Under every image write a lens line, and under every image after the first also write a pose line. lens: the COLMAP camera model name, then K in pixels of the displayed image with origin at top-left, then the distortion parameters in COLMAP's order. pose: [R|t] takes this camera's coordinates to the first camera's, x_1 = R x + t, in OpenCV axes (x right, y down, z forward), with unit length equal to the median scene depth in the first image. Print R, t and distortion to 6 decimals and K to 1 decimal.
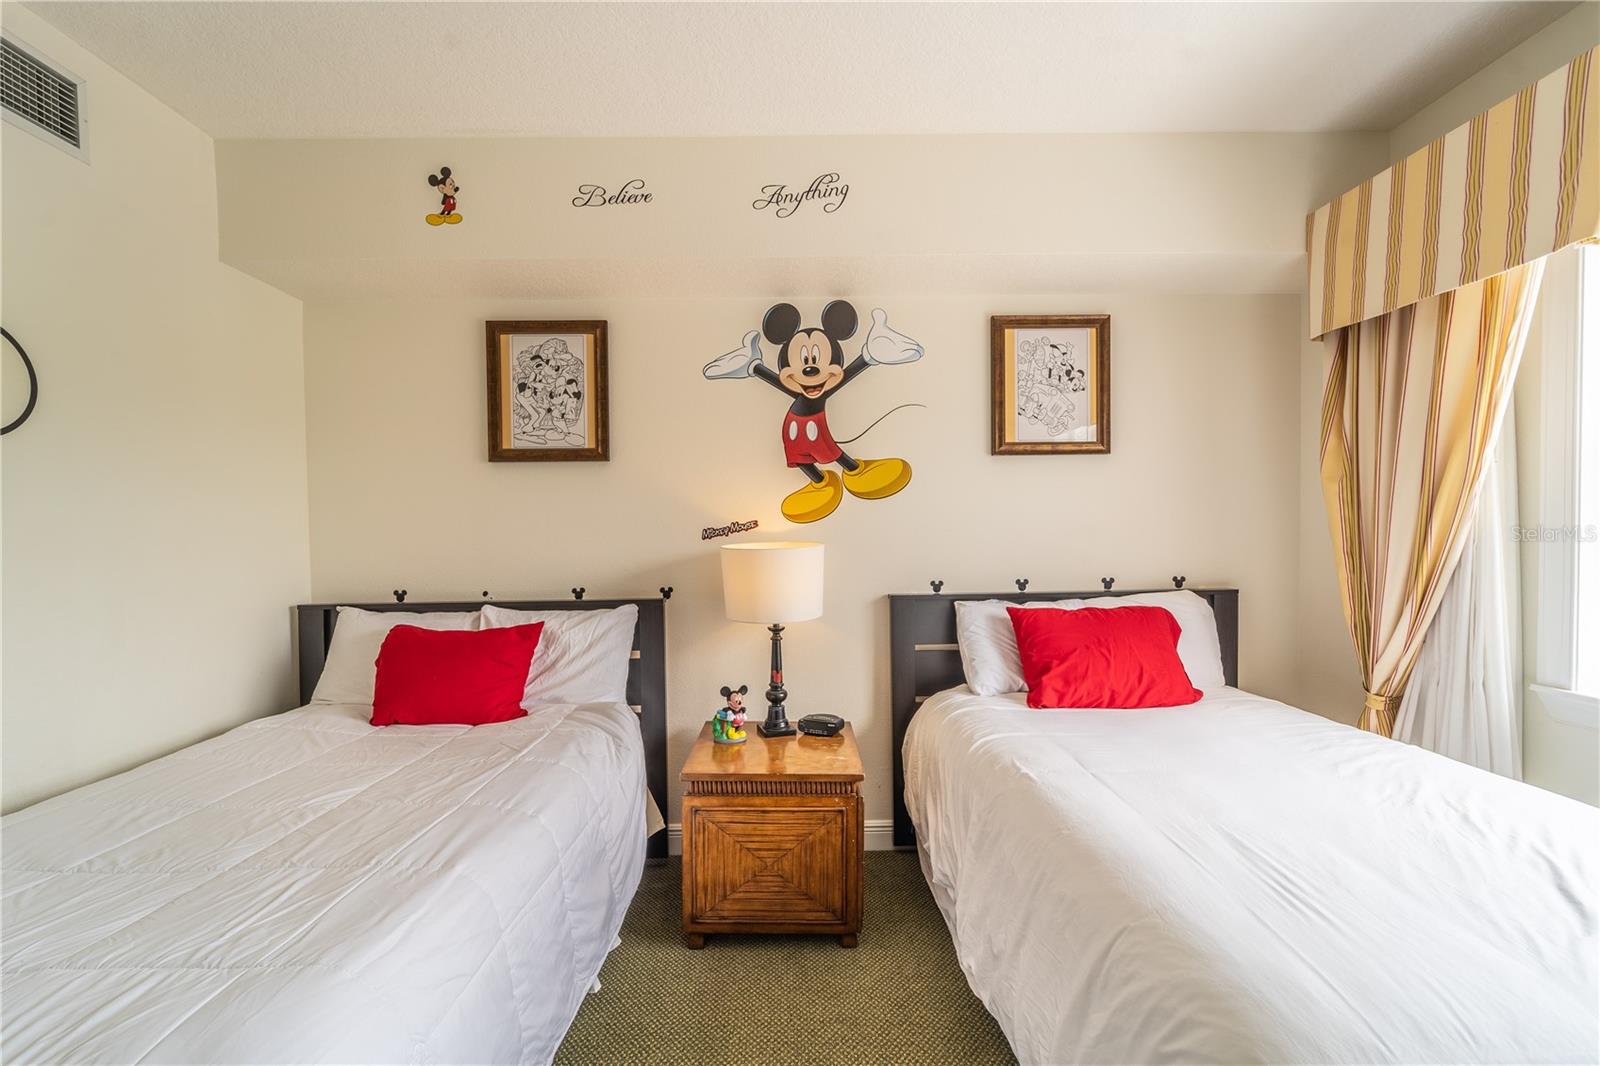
lens RADIAL K [[648.1, 0, 793.6], [0, 648.1, 548.8], [0, 0, 1]] dist [0.000868, -0.000787]
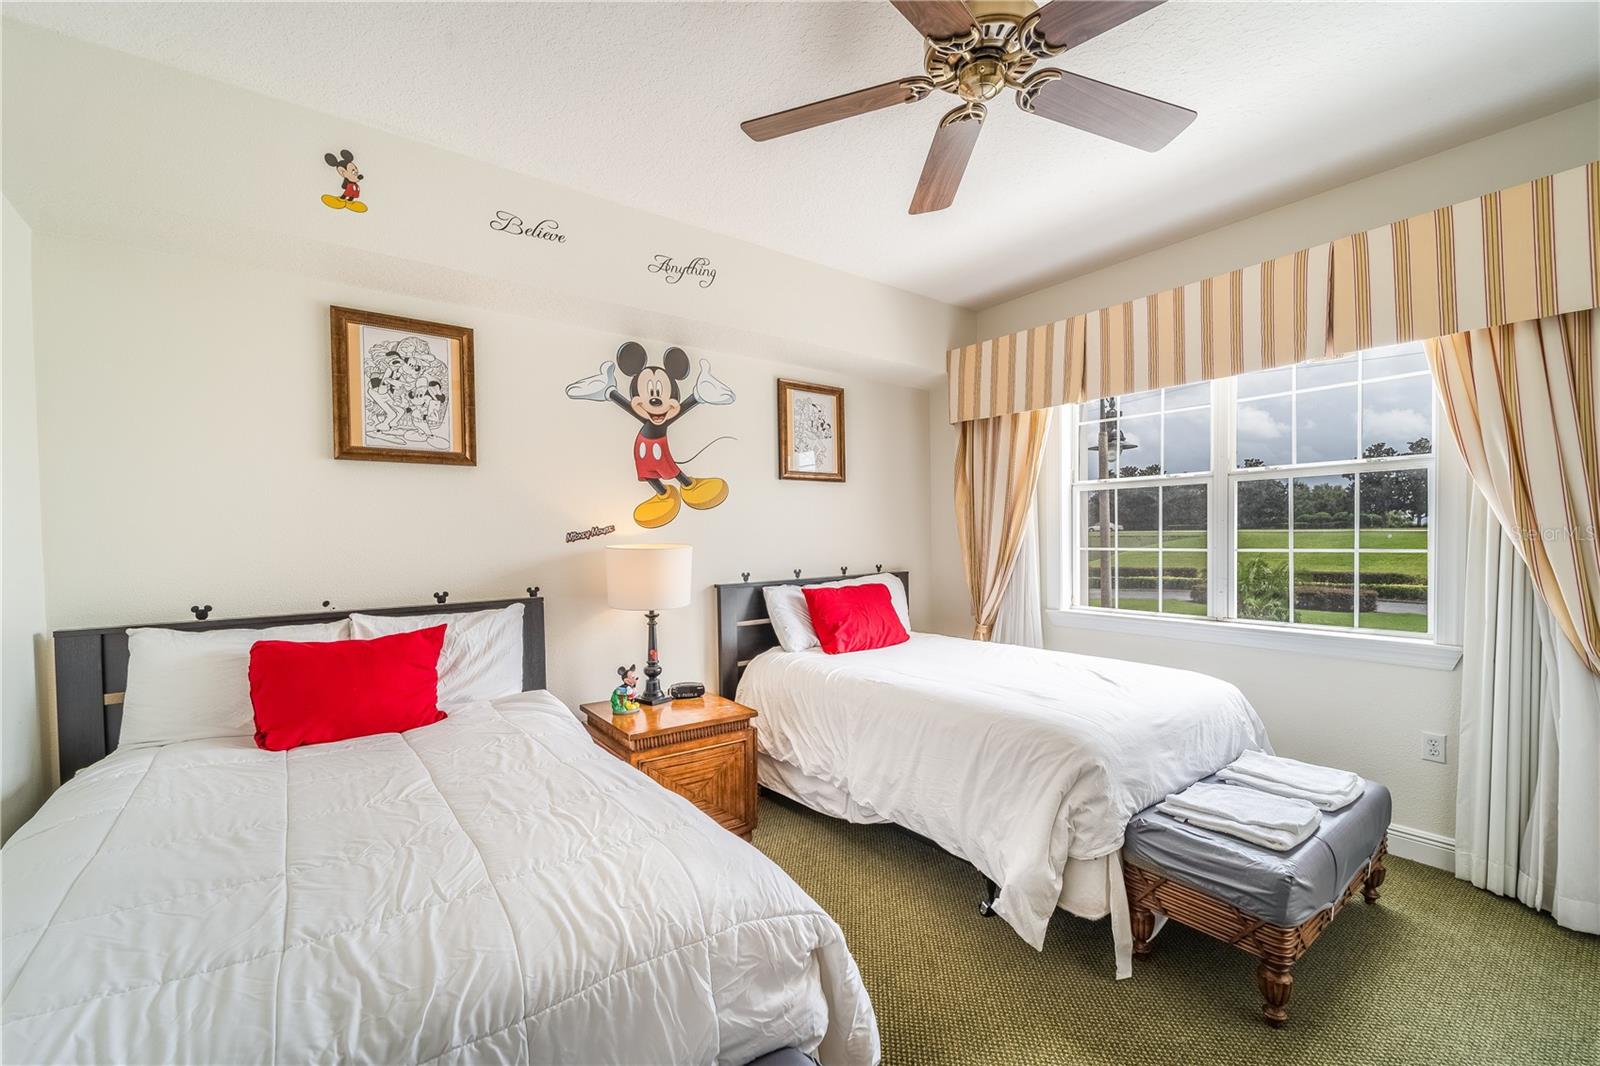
lens RADIAL K [[648.1, 0, 793.6], [0, 648.1, 548.8], [0, 0, 1]] dist [0.000868, -0.000787]
pose [[0.806149, -0.012277, 0.591586, -0.490062], [0.017662, 0.999839, -0.003319, 0.007284], [-0.591449, 0.013124, 0.806235, -0.120867]]
